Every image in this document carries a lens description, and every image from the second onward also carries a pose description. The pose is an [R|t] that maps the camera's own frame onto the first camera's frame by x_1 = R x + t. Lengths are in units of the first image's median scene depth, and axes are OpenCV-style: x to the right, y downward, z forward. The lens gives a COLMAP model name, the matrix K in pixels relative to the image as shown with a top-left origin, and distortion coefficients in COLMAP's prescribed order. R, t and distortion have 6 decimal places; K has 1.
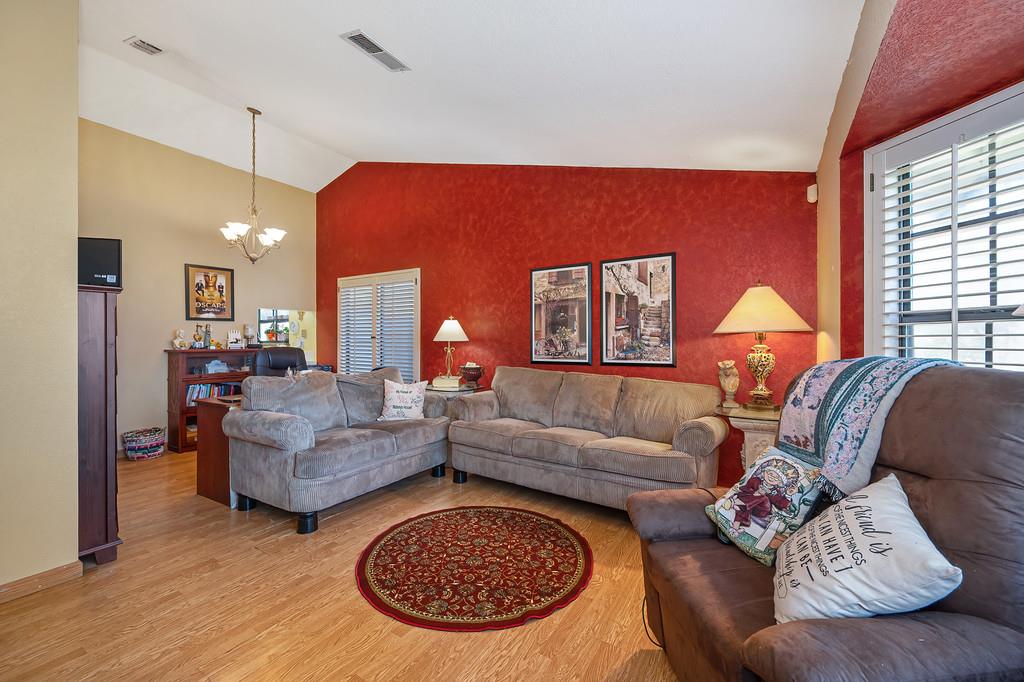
lens RADIAL K [[403.6, 0, 512.0], [0, 403.6, 341.0], [0, 0, 1]] dist [-0.001879, 0.000067]
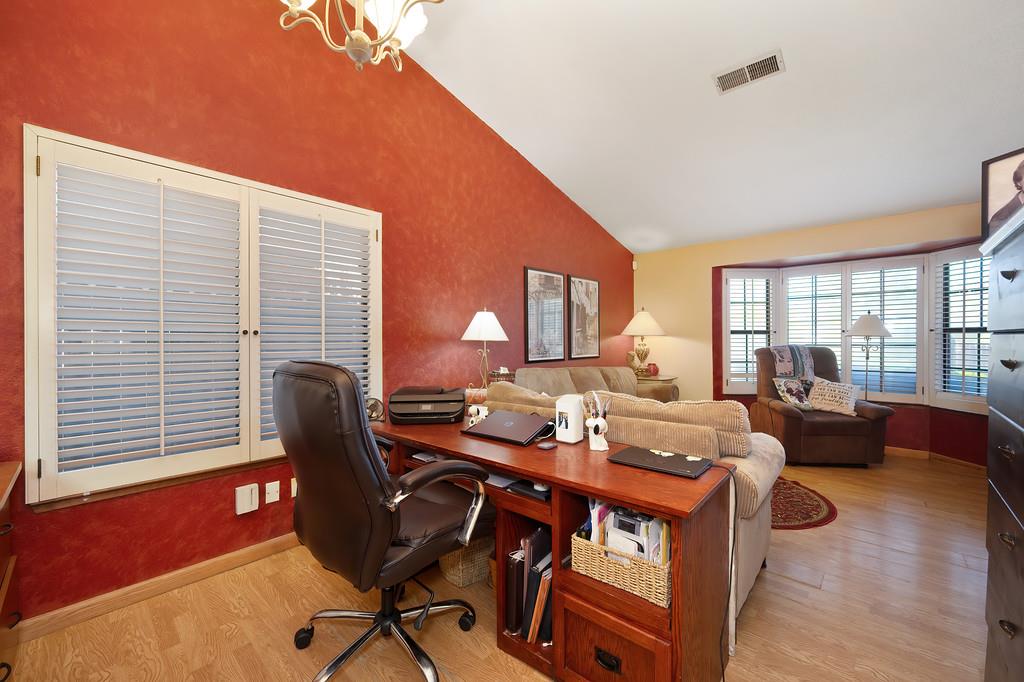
lens RADIAL K [[403.6, 0, 512.0], [0, 403.6, 341.0], [0, 0, 1]] dist [-0.001879, 0.000067]
pose [[0.185042, -0.002415, 0.982728, -0.985750], [0.001378, 0.999997, 0.002198, -0.000969], [-0.982730, 0.000947, 0.185045, 0.923272]]
